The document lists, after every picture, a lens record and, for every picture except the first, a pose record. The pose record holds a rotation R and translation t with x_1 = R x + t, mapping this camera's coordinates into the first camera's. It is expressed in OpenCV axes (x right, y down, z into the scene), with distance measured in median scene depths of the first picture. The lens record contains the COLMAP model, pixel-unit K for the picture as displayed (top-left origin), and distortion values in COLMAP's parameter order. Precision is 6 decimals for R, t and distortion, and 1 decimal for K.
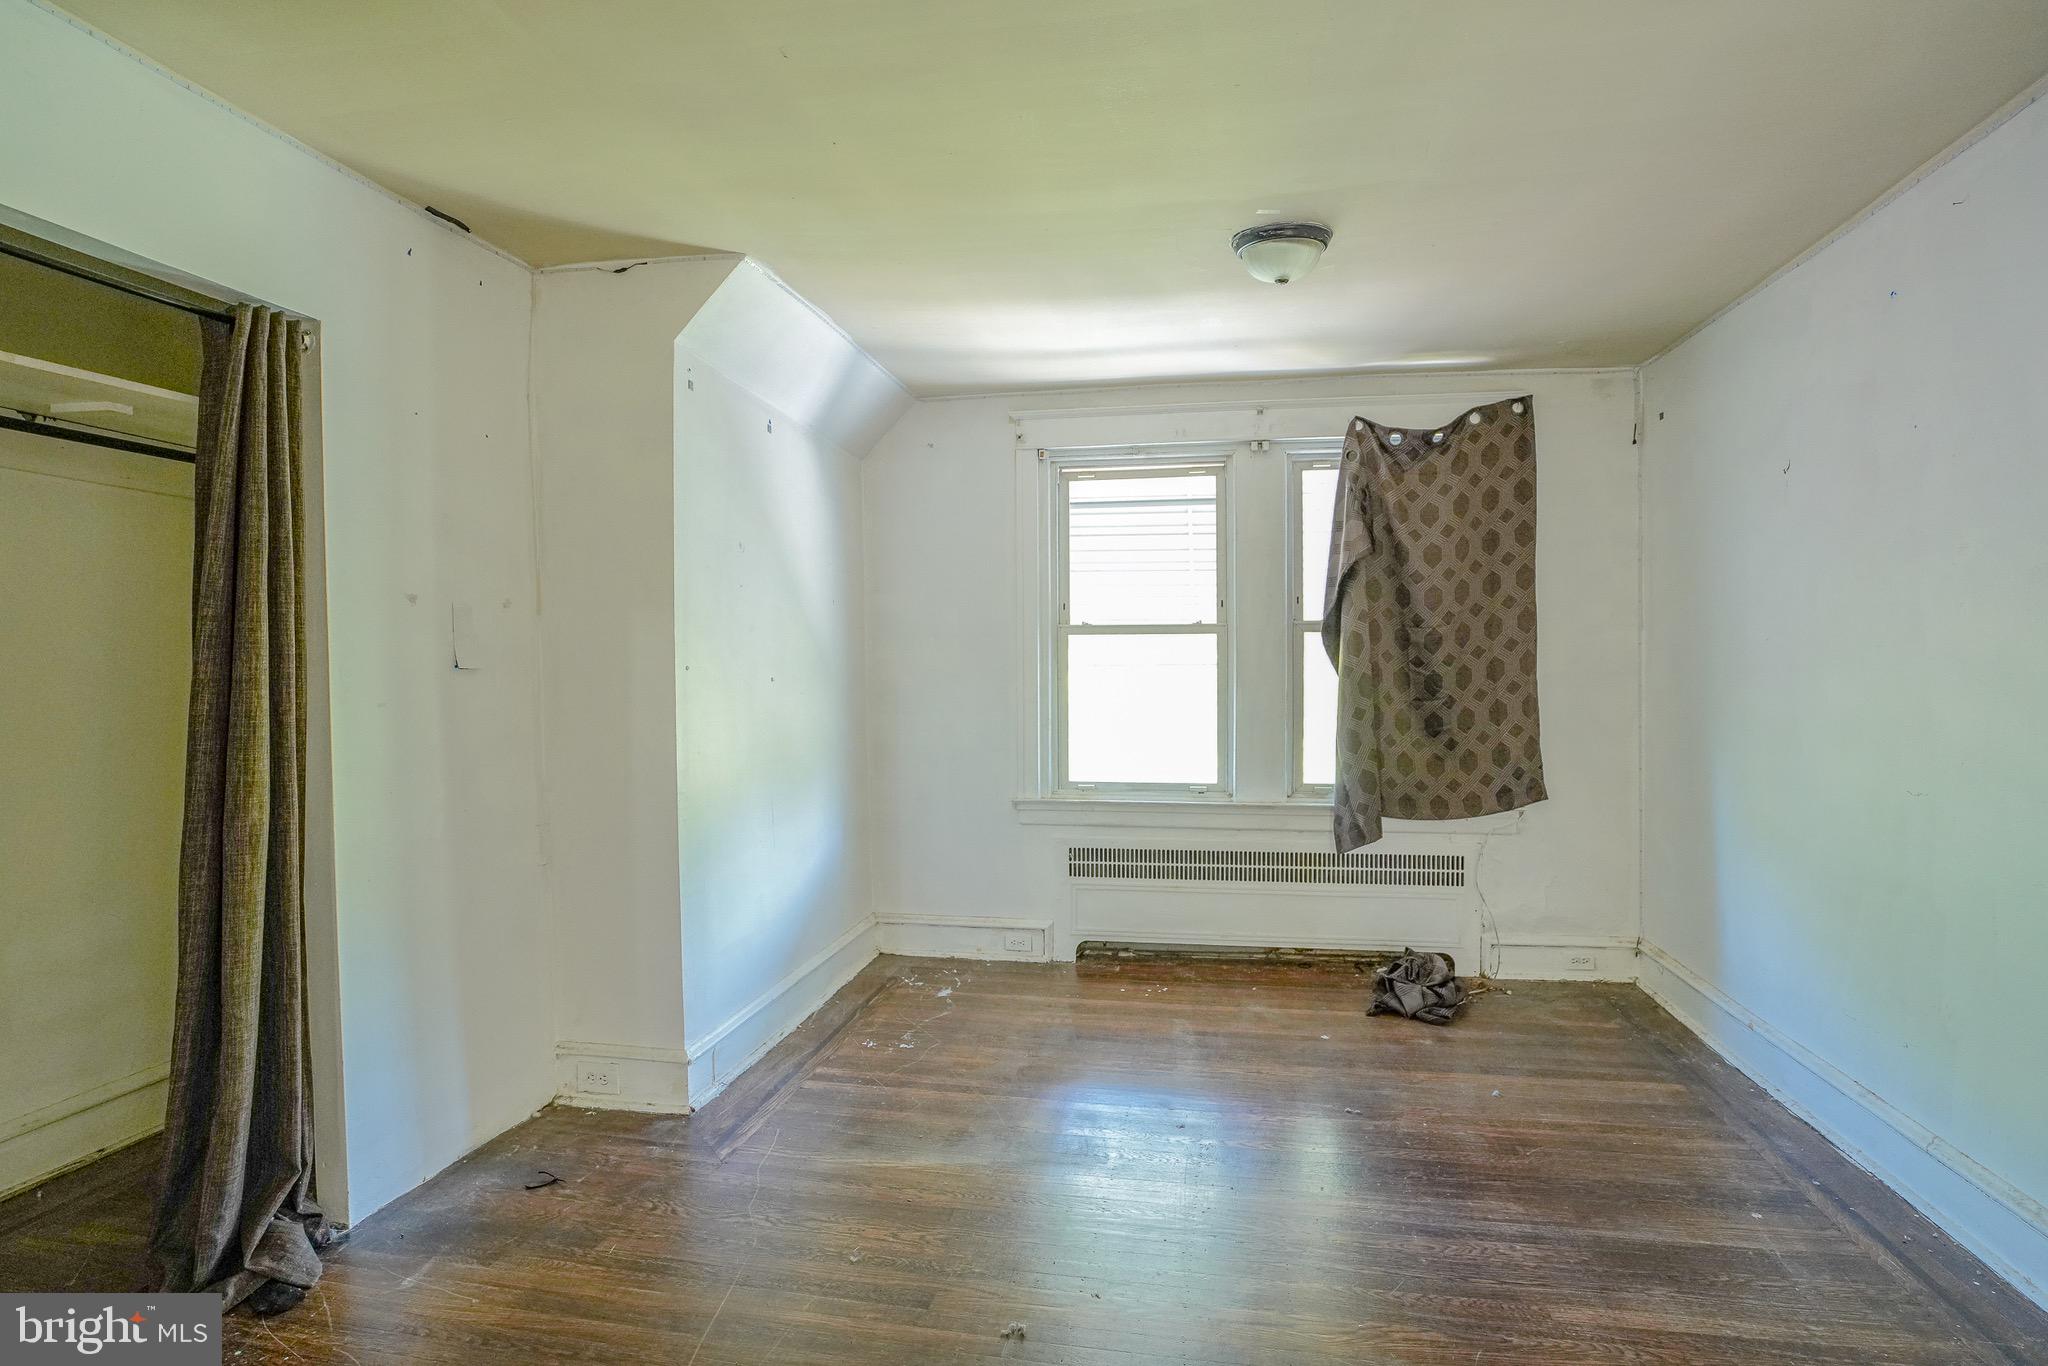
lens RADIAL K [[964.8, 0, 1062.9], [0, 964.8, 684.0], [0, 0, 1]] dist [-0.063507, 0.033610]
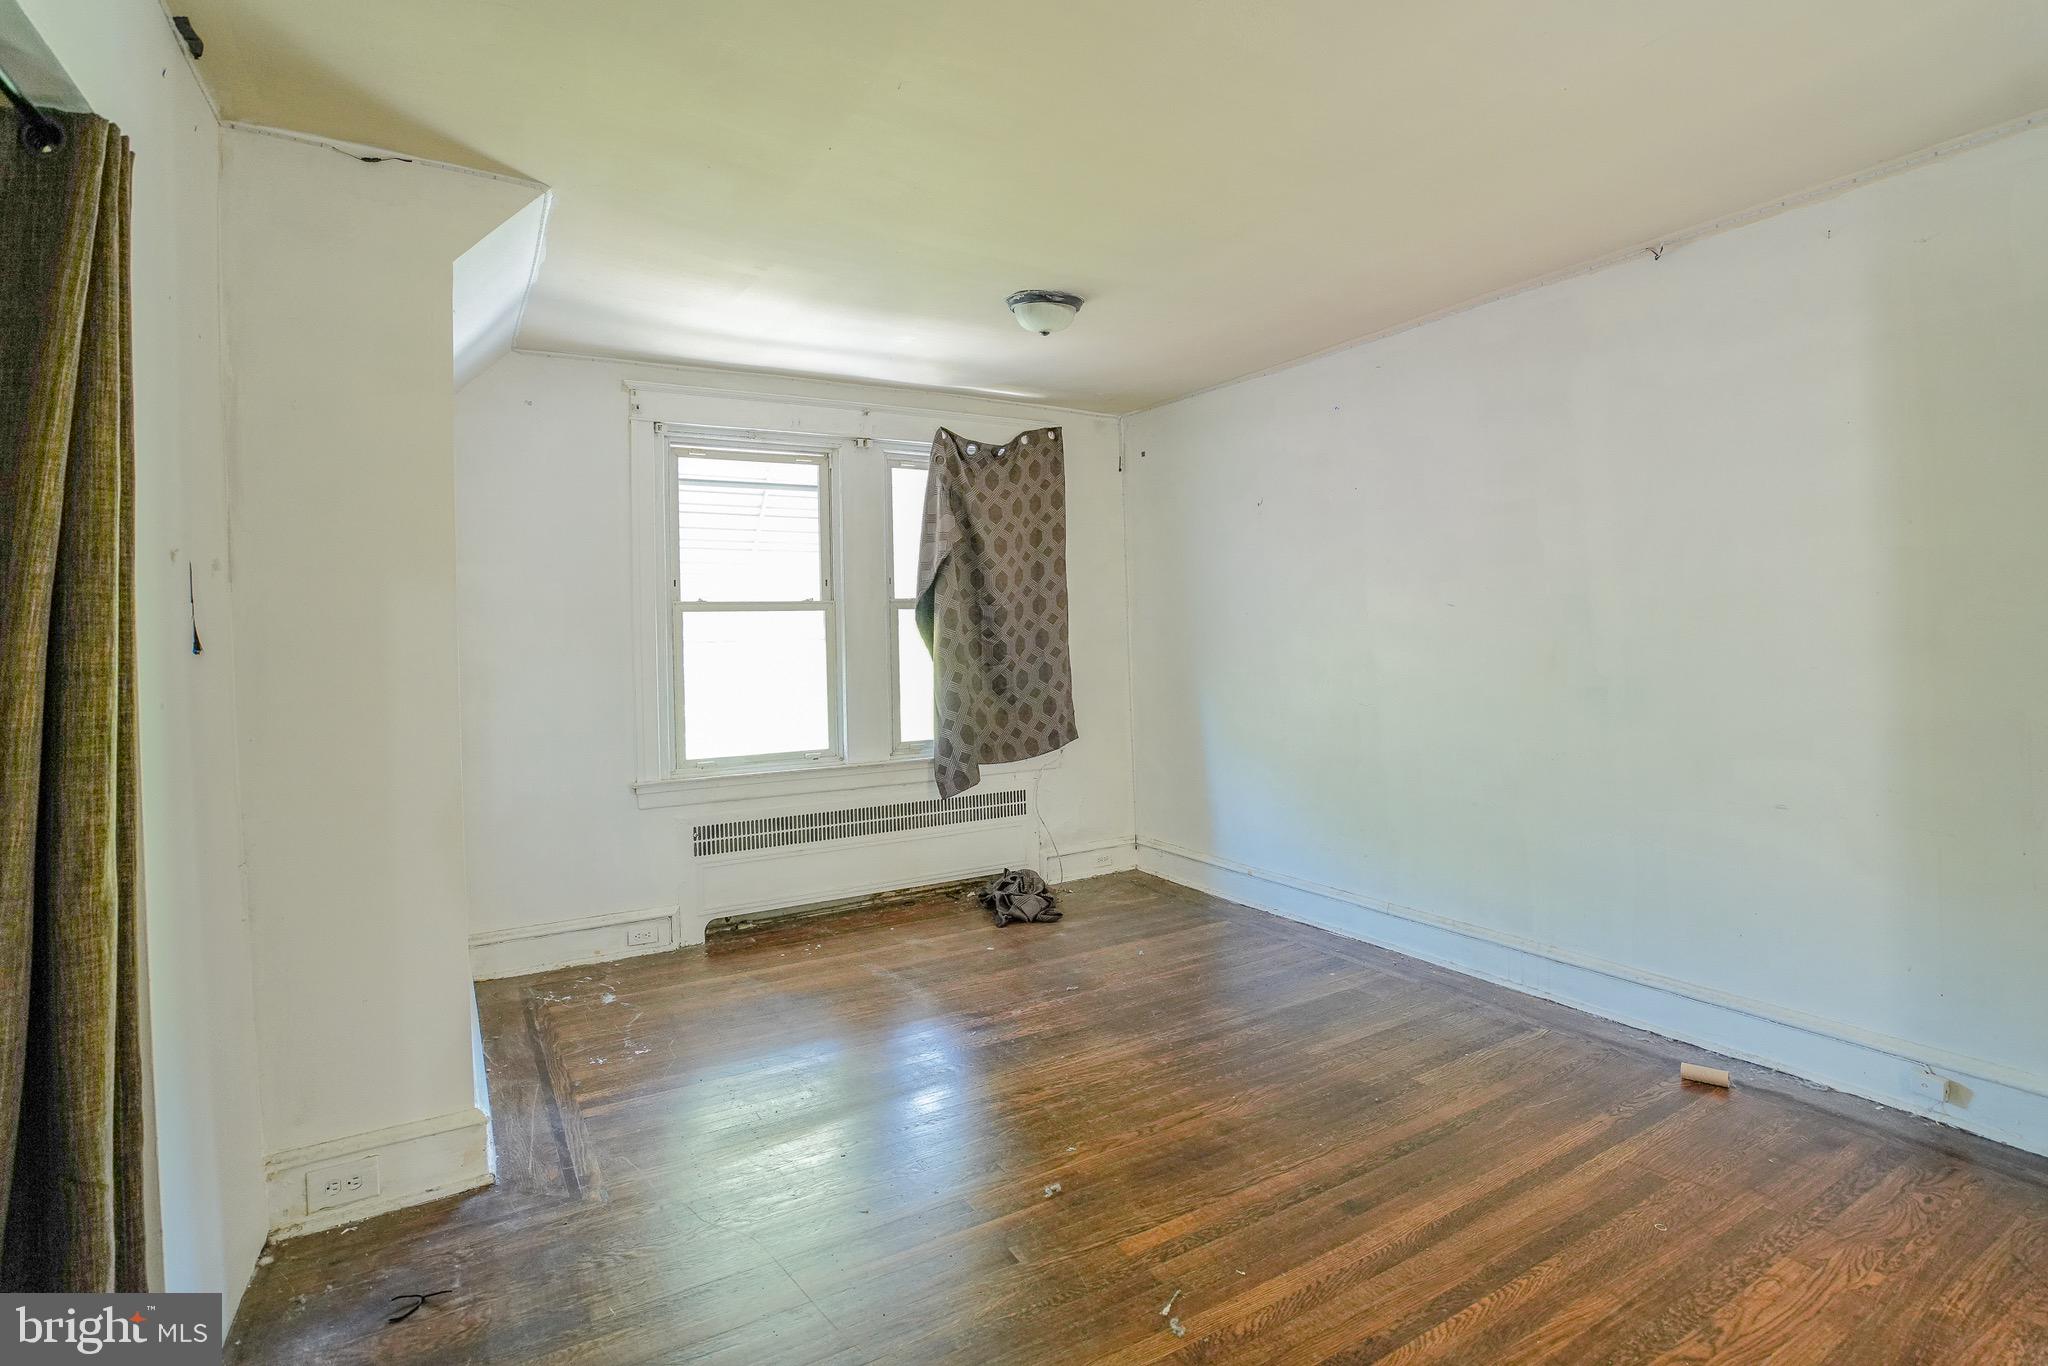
lens RADIAL K [[948.6, 0, 1025.4], [0, 948.6, 619.2], [0, 0, 1]] dist [-0.060834, 0.031372]
pose [[0.778948, -0.004368, 0.627073, -0.351691], [0.033128, 0.998866, -0.034193, 0.001496], [-0.626212, 0.047408, 0.778210, 0.032540]]
